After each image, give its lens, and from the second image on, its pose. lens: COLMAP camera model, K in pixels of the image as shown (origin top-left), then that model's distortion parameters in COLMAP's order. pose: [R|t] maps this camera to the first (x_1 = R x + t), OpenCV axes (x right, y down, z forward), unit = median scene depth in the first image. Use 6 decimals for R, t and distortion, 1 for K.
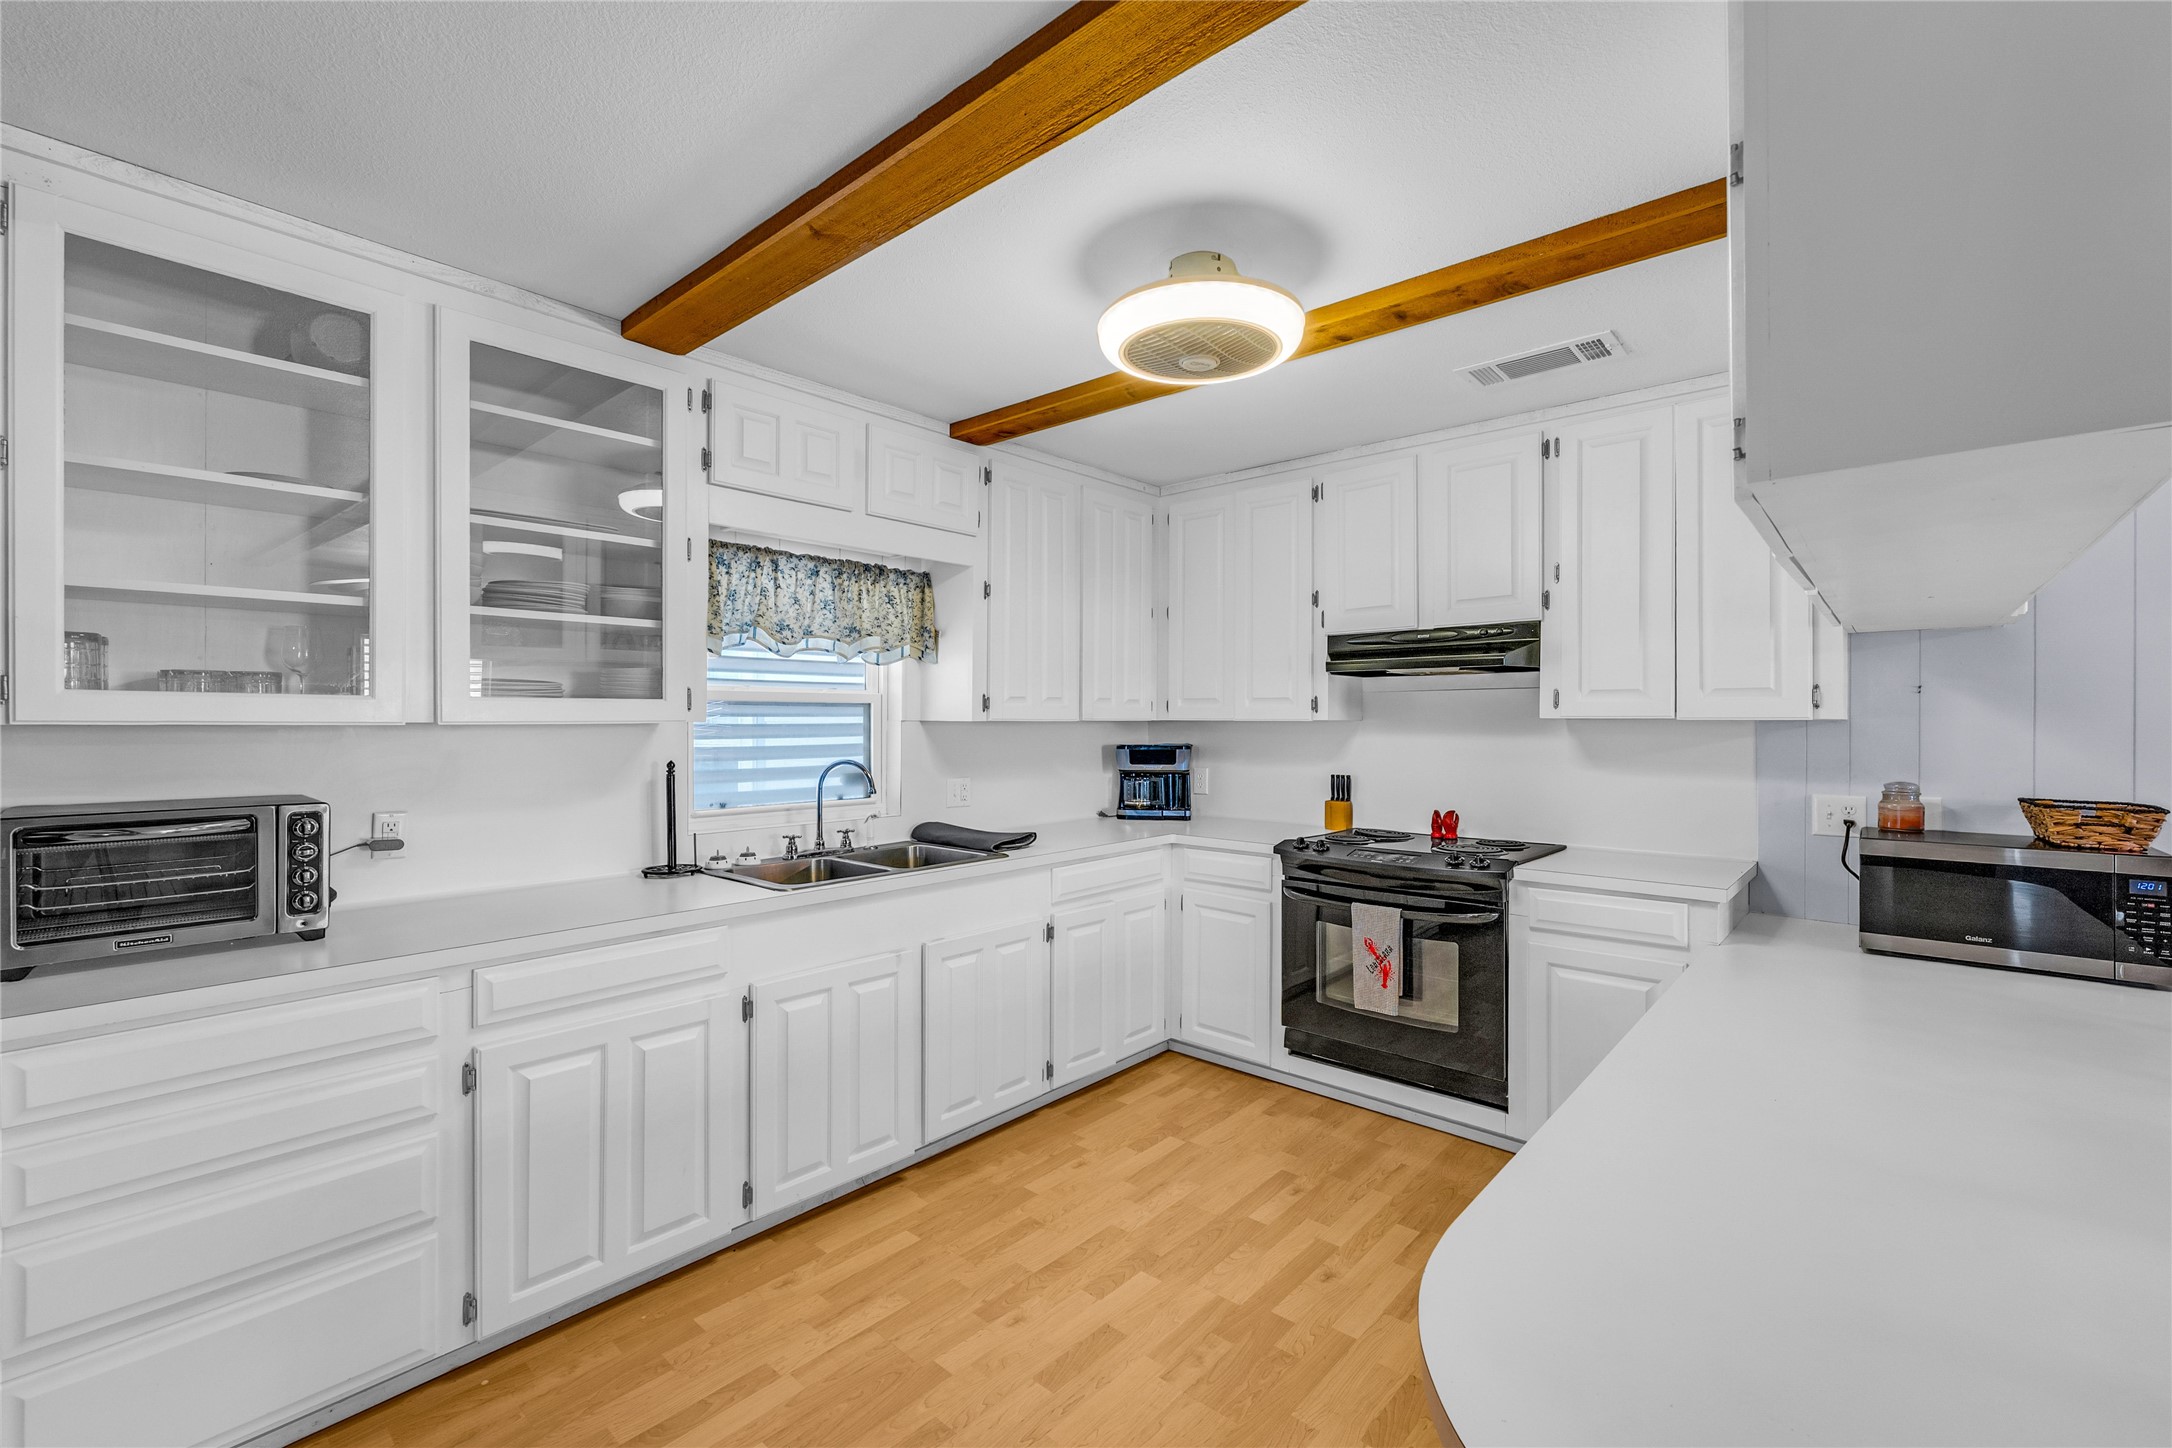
lens RADIAL K [[903.9, 0, 1085.9], [0, 903.9, 722.6], [0, 0, 1]] dist [-0.002467, -0.000111]
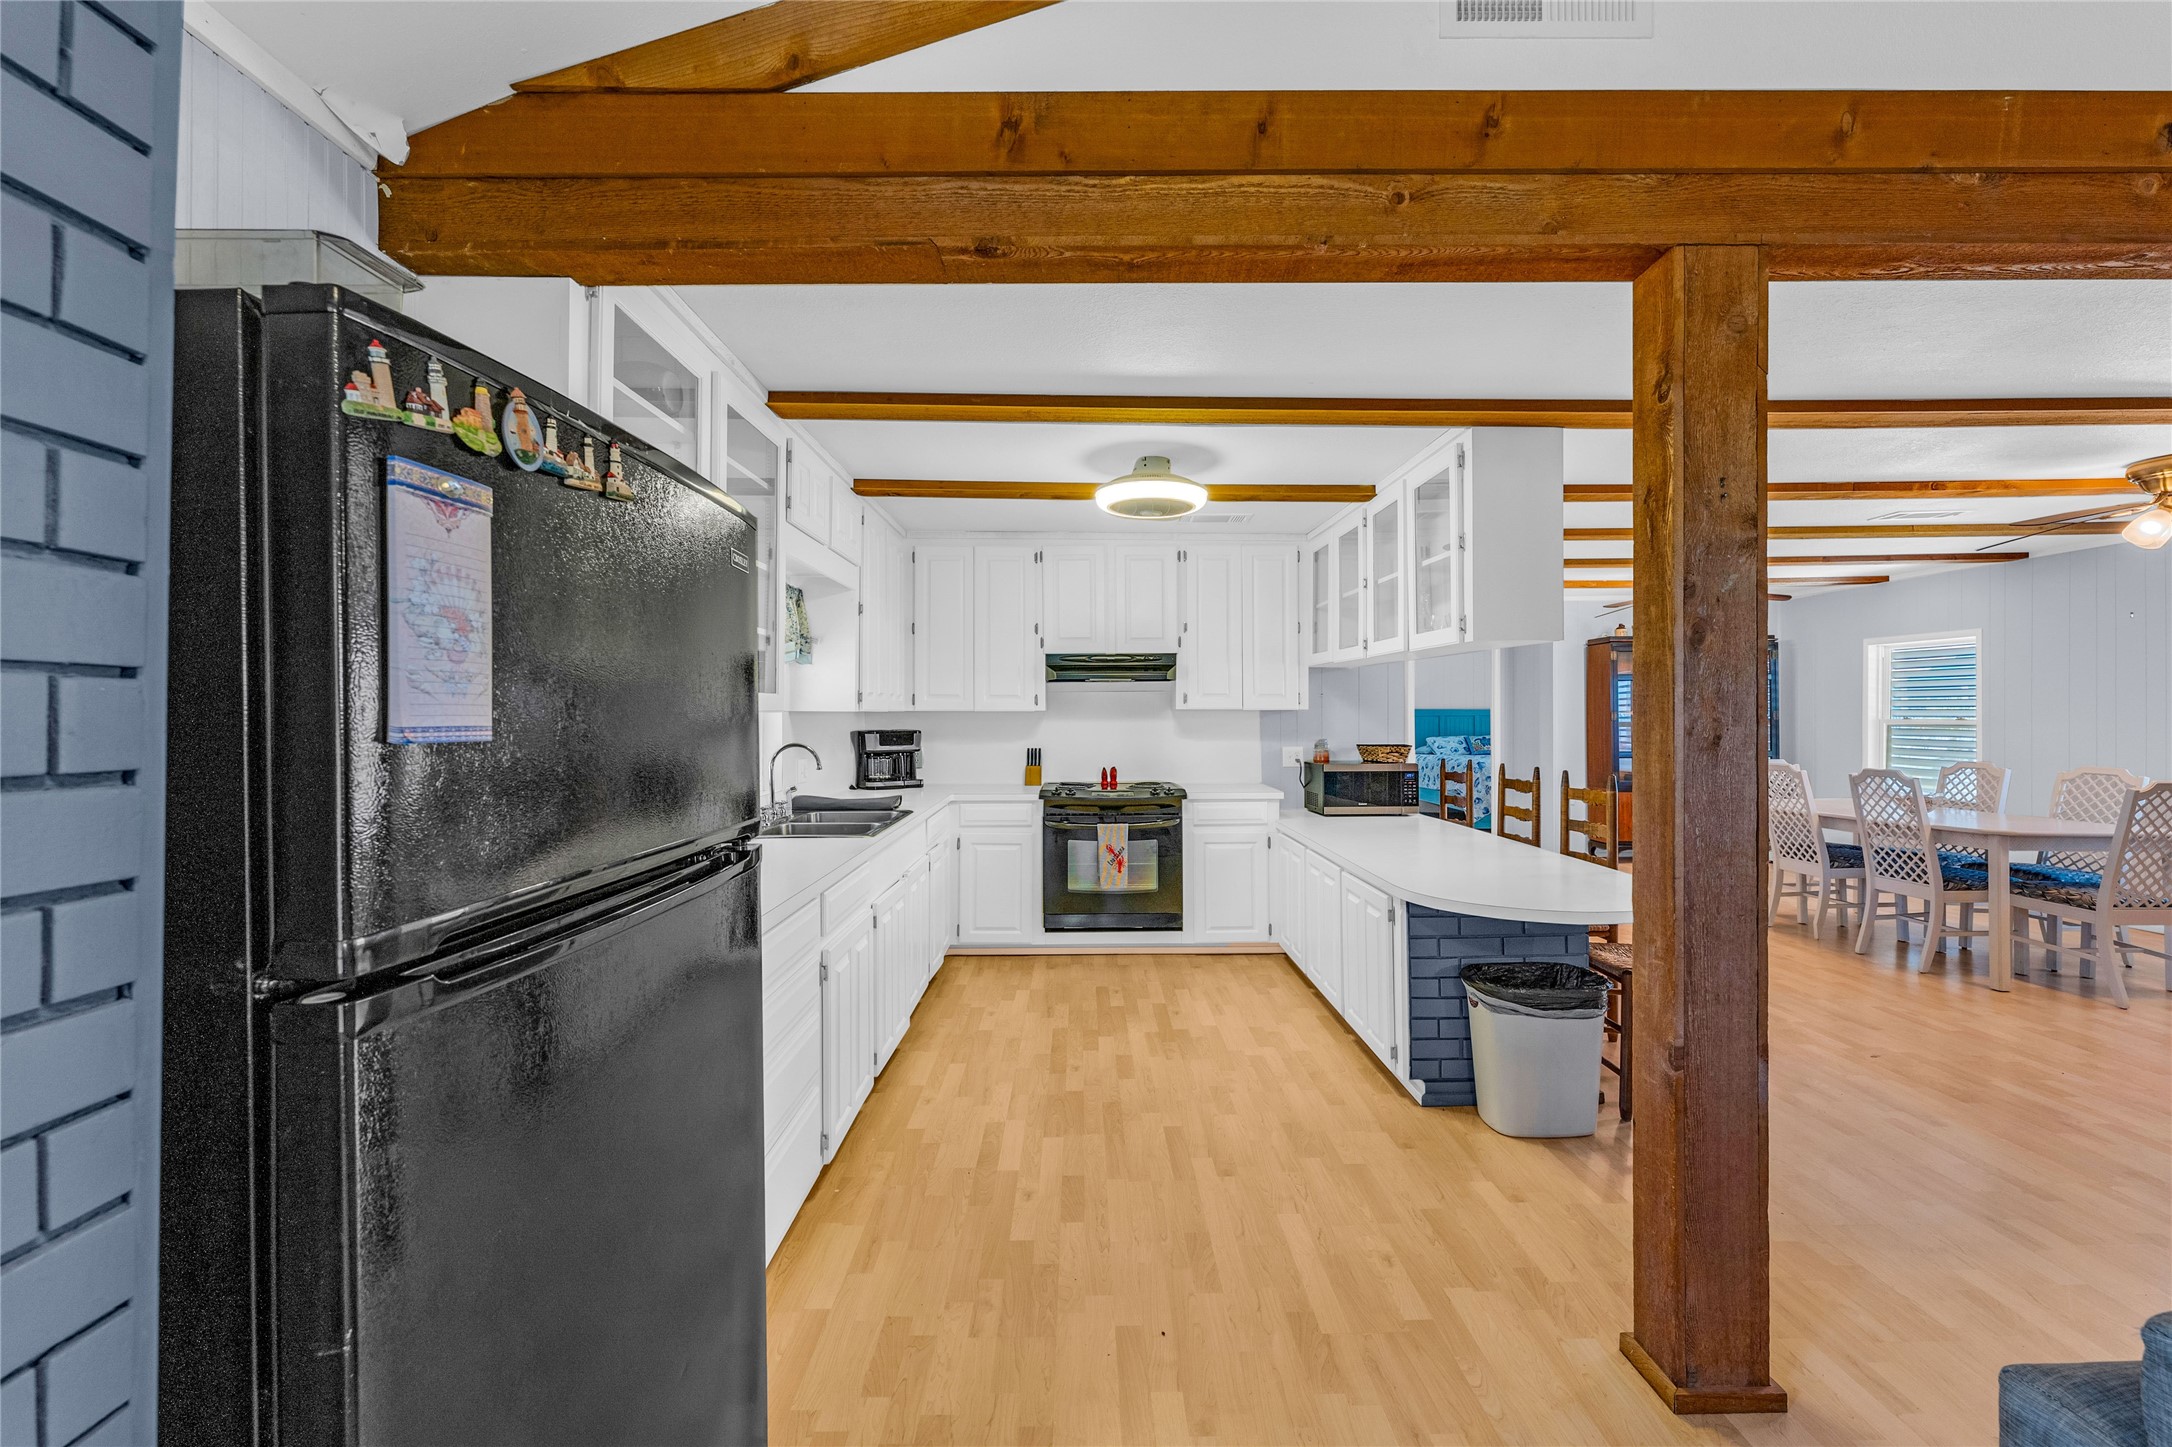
lens RADIAL K [[903.9, 0, 1084.0], [0, 903.9, 714.9], [0, 0, 1]] dist [-0.002467, -0.000111]
pose [[0.737586, -0.004406, 0.675239, -0.808339], [0.005437, 0.999985, 0.000586, 0.004726], [-0.675232, 0.003239, 0.737599, -0.167447]]
